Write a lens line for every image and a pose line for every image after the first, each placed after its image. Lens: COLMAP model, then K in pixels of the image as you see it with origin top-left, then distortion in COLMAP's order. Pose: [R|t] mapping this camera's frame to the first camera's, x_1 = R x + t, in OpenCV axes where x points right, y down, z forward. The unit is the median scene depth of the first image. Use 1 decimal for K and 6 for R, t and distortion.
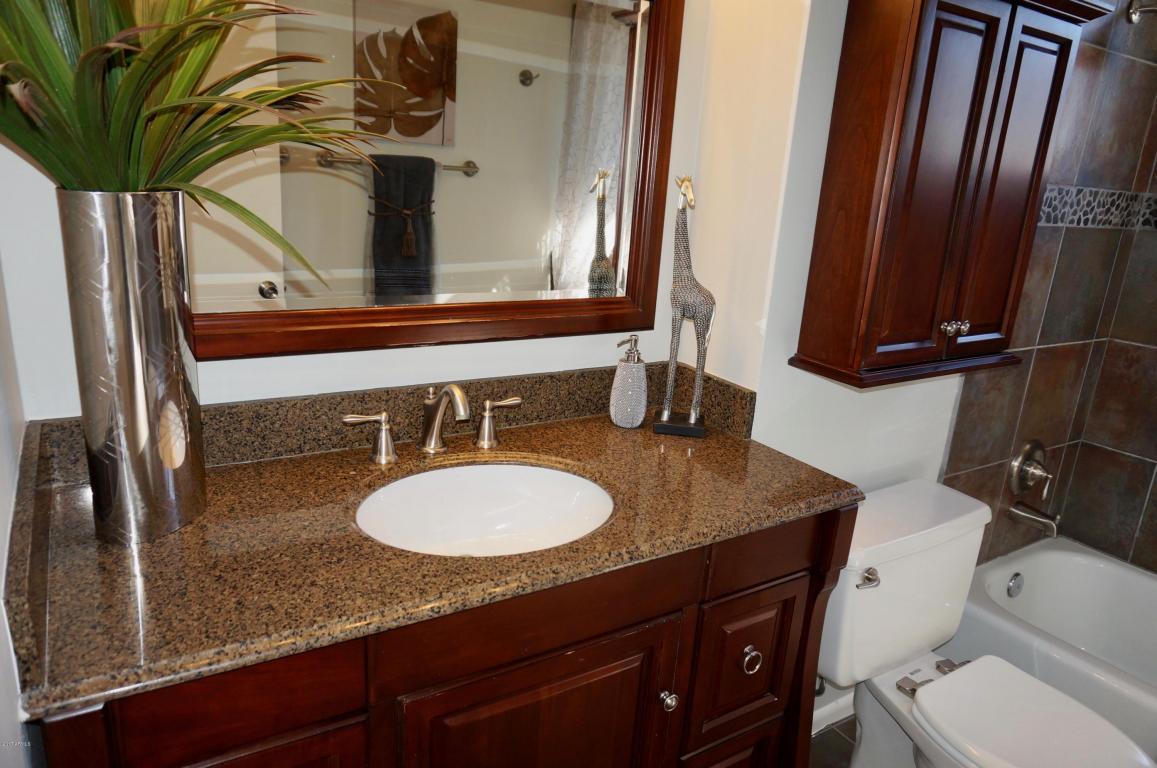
lens RADIAL K [[772.7, 0, 578.1], [0, 772.7, 393.4], [0, 0, 1]] dist [-0.022876, 0.003902]
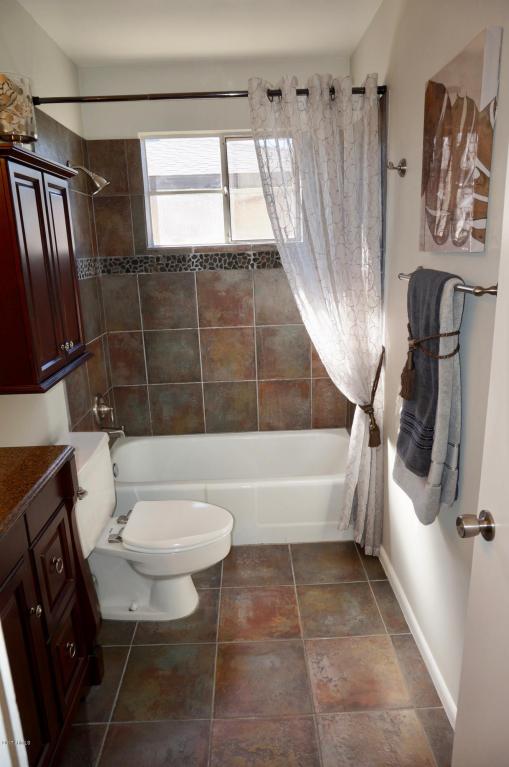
lens RADIAL K [[512.2, 0, 252.5], [0, 512.2, 380.3], [0, 0, 1]] dist [-0.022876, 0.003902]
pose [[0.523402, -0.300517, 0.797333, -0.187629], [0.312539, 0.938232, 0.148459, -0.036548], [-0.792698, 0.171493, 0.584996, -0.027015]]
